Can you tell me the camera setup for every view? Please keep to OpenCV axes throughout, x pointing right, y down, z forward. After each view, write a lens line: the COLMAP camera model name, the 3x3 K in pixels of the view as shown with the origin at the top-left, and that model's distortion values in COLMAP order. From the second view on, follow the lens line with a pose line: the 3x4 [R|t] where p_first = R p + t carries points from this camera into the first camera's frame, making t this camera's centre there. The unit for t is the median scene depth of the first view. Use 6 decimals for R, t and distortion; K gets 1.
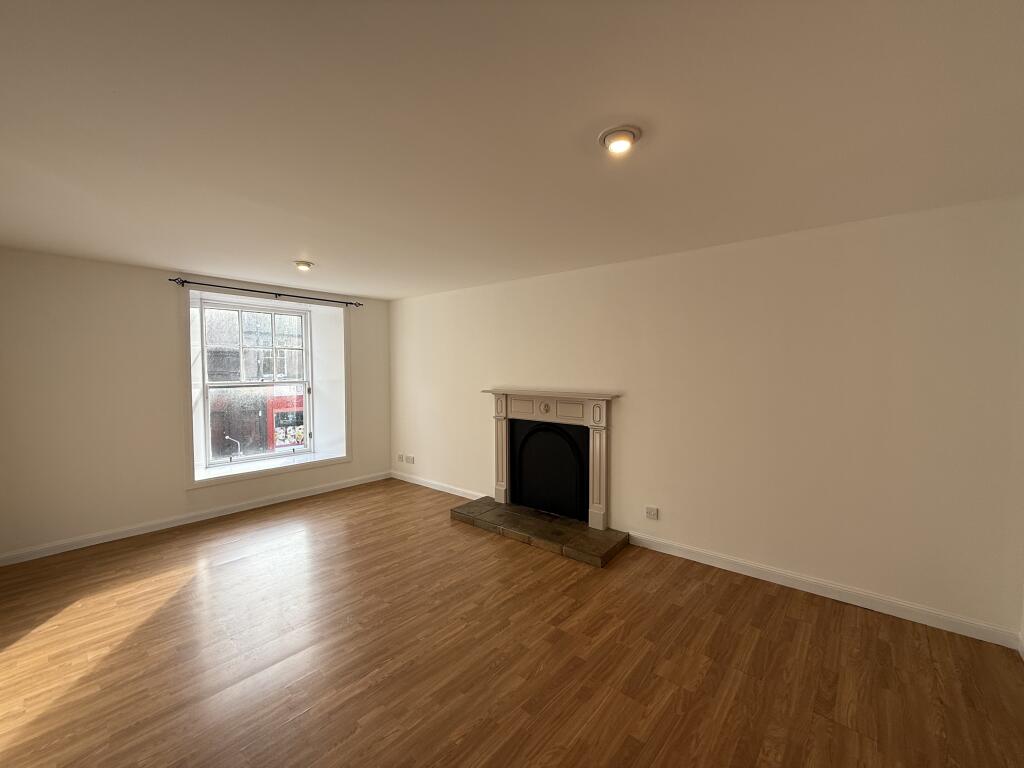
lens RADIAL K [[406.2, 0, 508.1], [0, 406.2, 384.3], [0, 0, 1]] dist [0.002400, -0.000486]
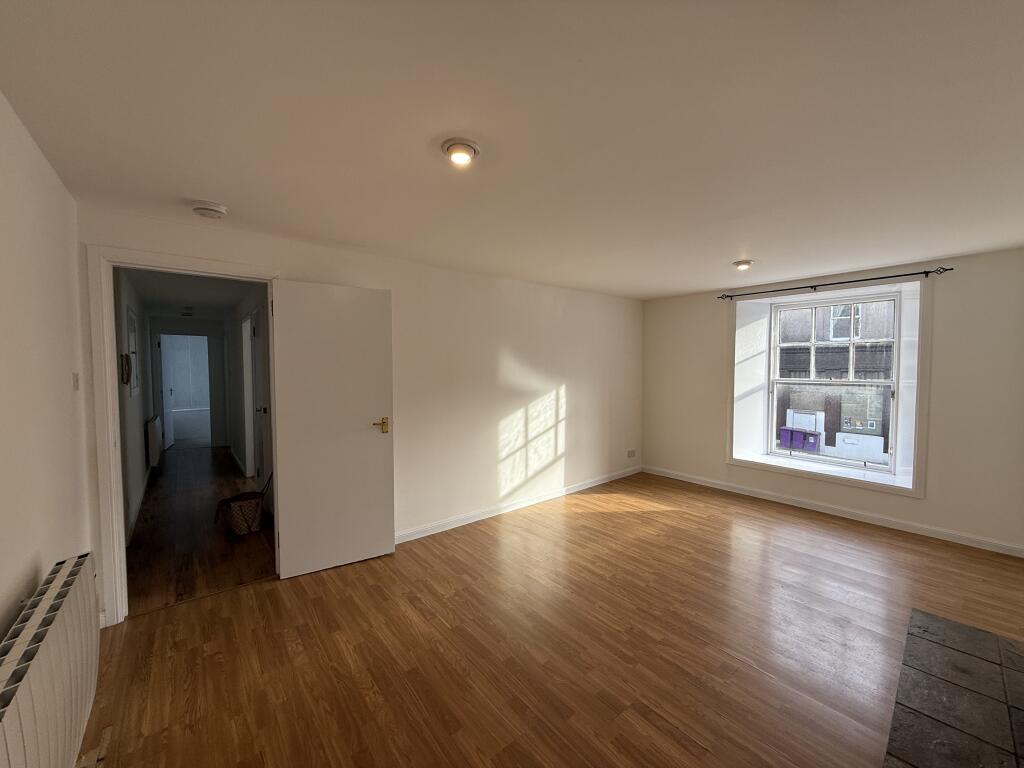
lens RADIAL K [[406.2, 0, 511.6], [0, 406.2, 384.6], [0, 0, 1]] dist [0.002400, -0.000486]
pose [[-0.154744, 0.046553, -0.986857, 0.638474], [-0.038324, 0.997855, 0.053082, -0.026882], [0.987211, 0.046034, -0.152628, 0.633994]]
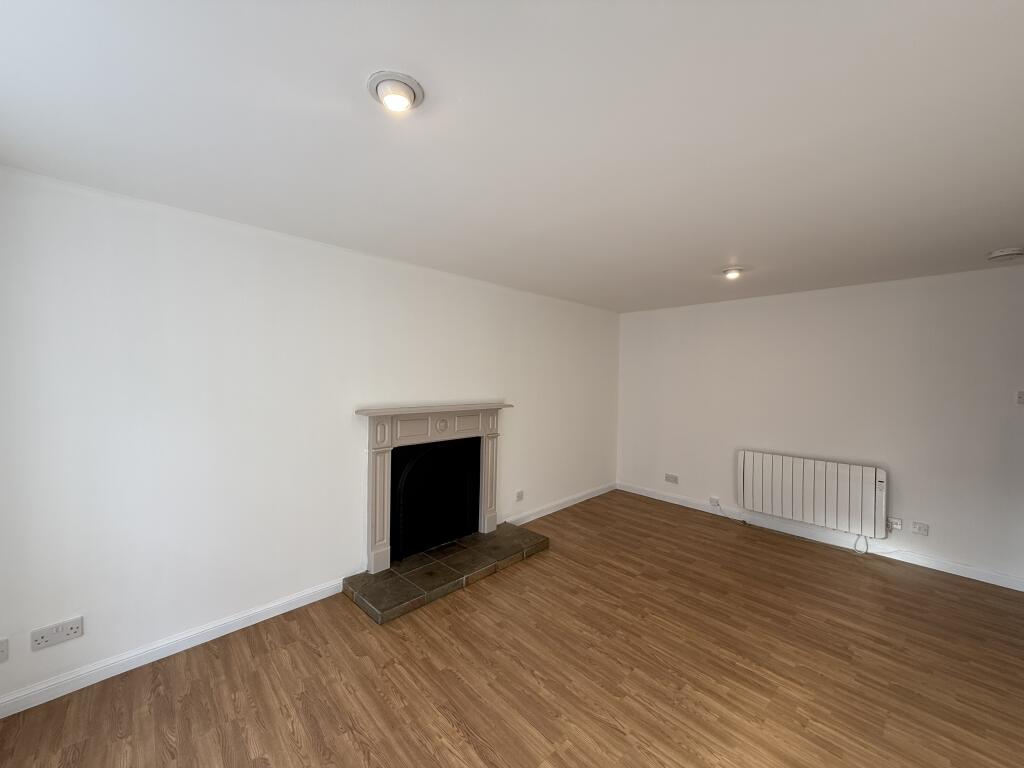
lens RADIAL K [[406.2, 0, 508.2], [0, 406.2, 377.2], [0, 0, 1]] dist [0.002400, -0.000486]
pose [[0.100463, -0.002640, 0.994937, -0.916129], [0.026790, 0.999641, -0.000053, -0.049548], [-0.994580, 0.026660, 0.100498, 0.926740]]
